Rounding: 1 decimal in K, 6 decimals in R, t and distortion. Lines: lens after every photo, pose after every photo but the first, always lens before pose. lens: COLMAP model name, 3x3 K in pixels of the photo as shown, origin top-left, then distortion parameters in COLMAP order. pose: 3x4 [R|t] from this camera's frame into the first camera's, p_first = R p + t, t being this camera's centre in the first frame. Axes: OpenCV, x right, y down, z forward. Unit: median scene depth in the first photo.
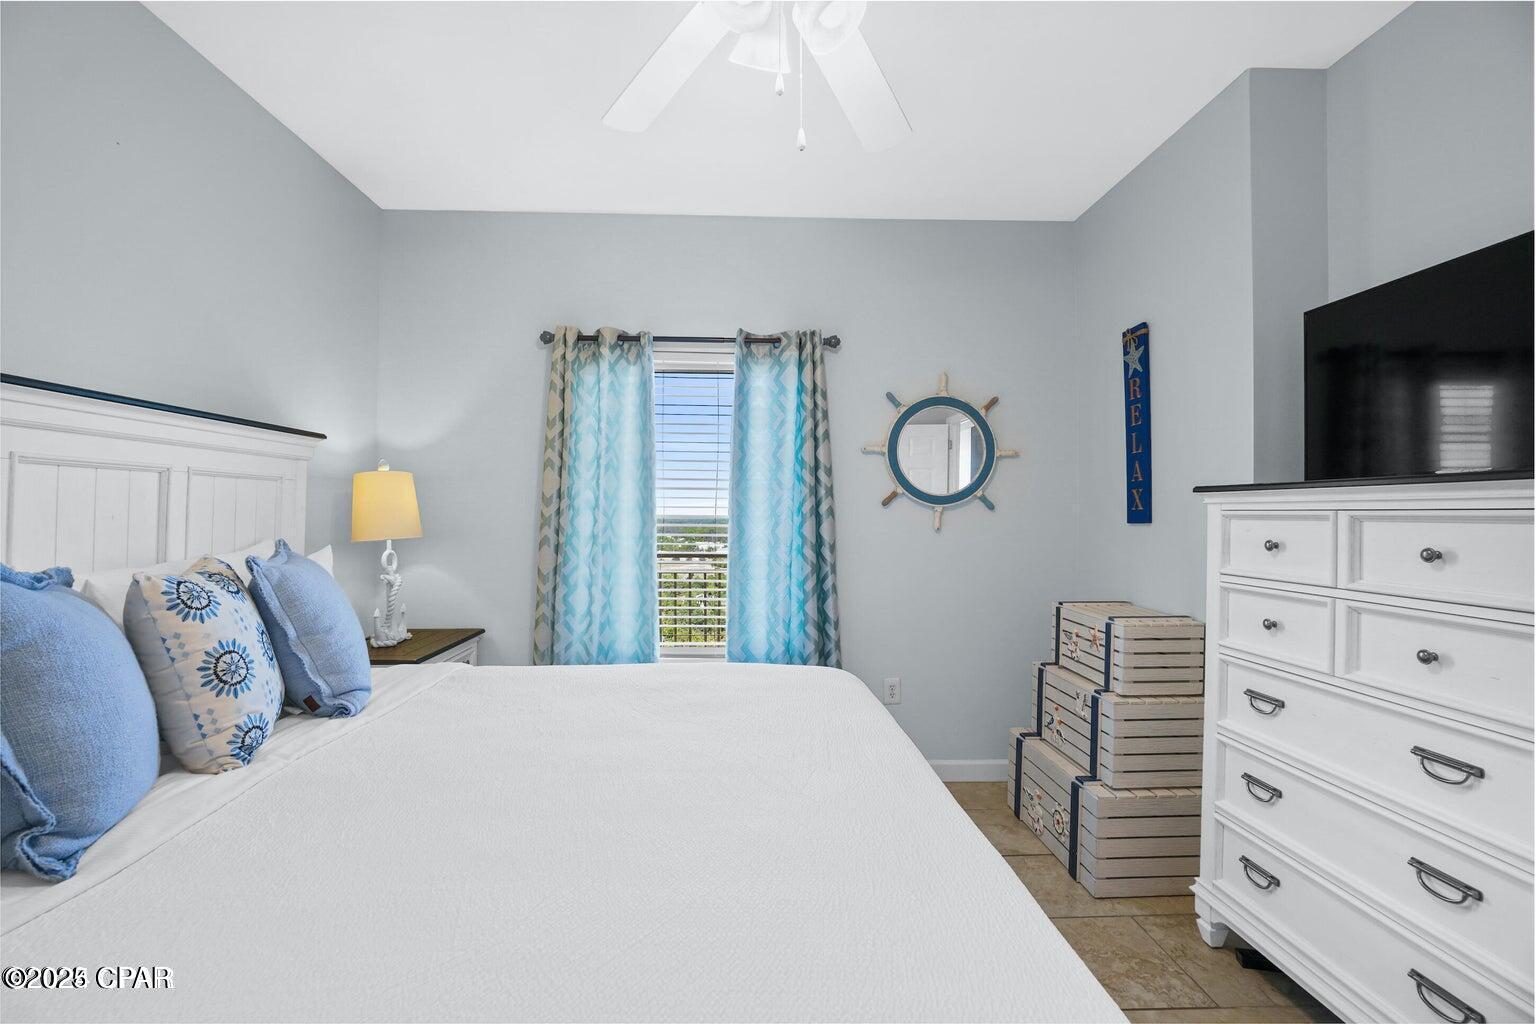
lens RADIAL K [[676.0, 0, 753.1], [0, 676.0, 516.8], [0, 0, 1]] dist [-0.067166, 0.024175]
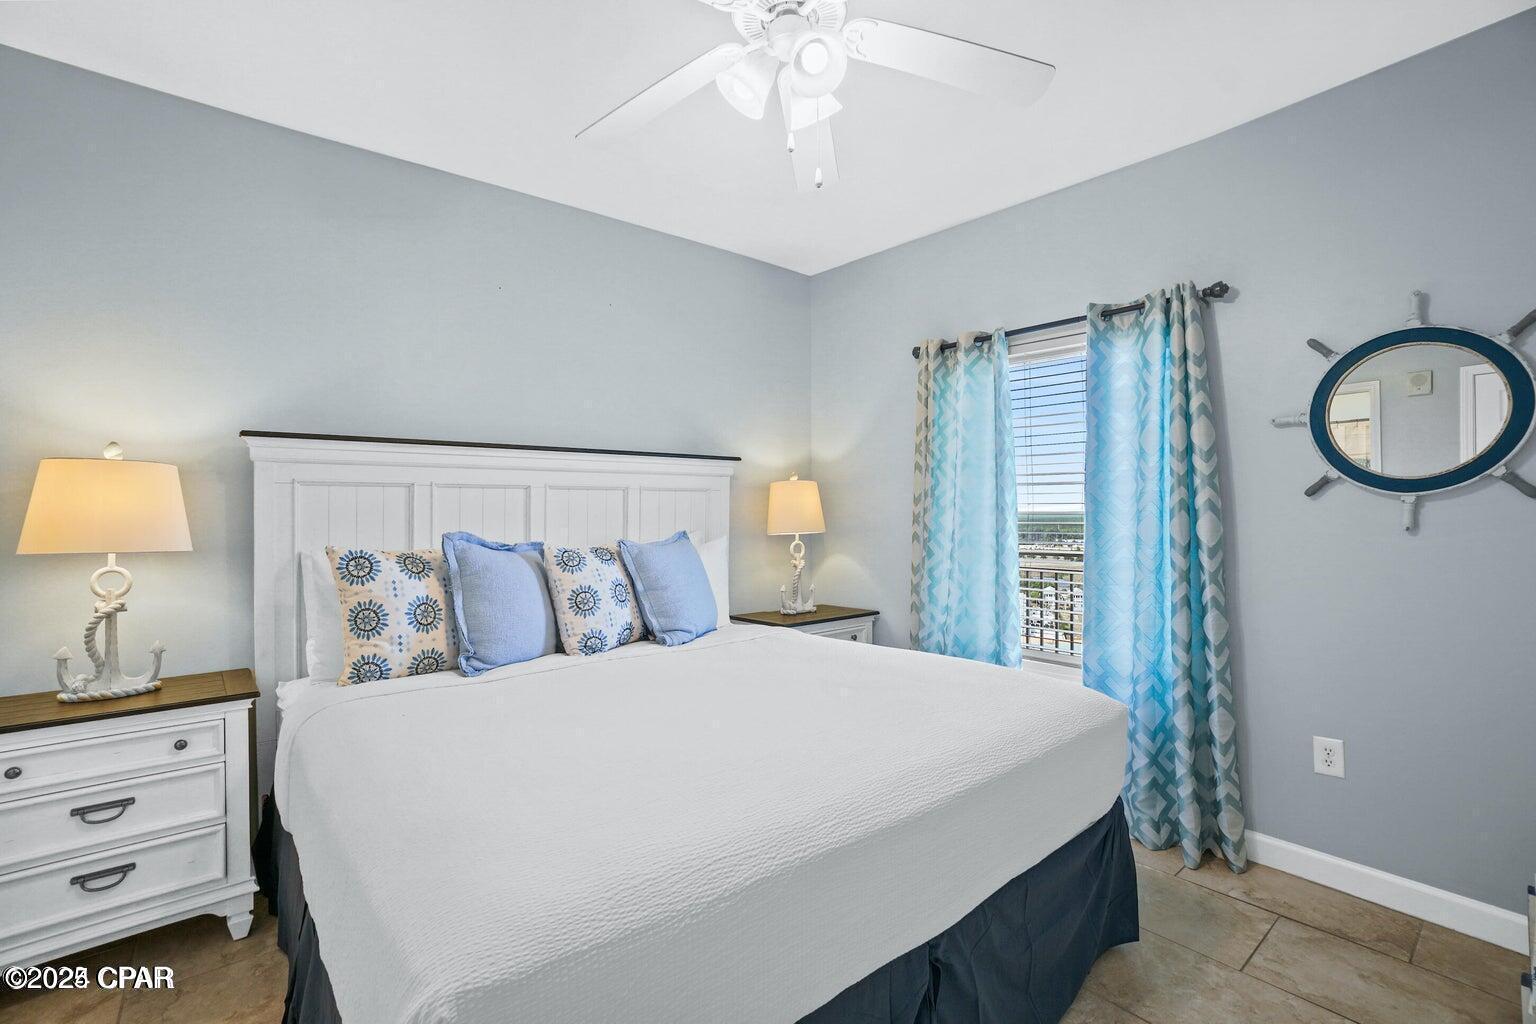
lens RADIAL K [[676.0, 0, 753.1], [0, 676.0, 516.8], [0, 0, 1]] dist [-0.067166, 0.024175]
pose [[0.623869, -0.005987, -0.781506, 0.388781], [0.005475, 0.999980, -0.003290, 0.005525], [0.781509, -0.002226, 0.623889, 0.096418]]
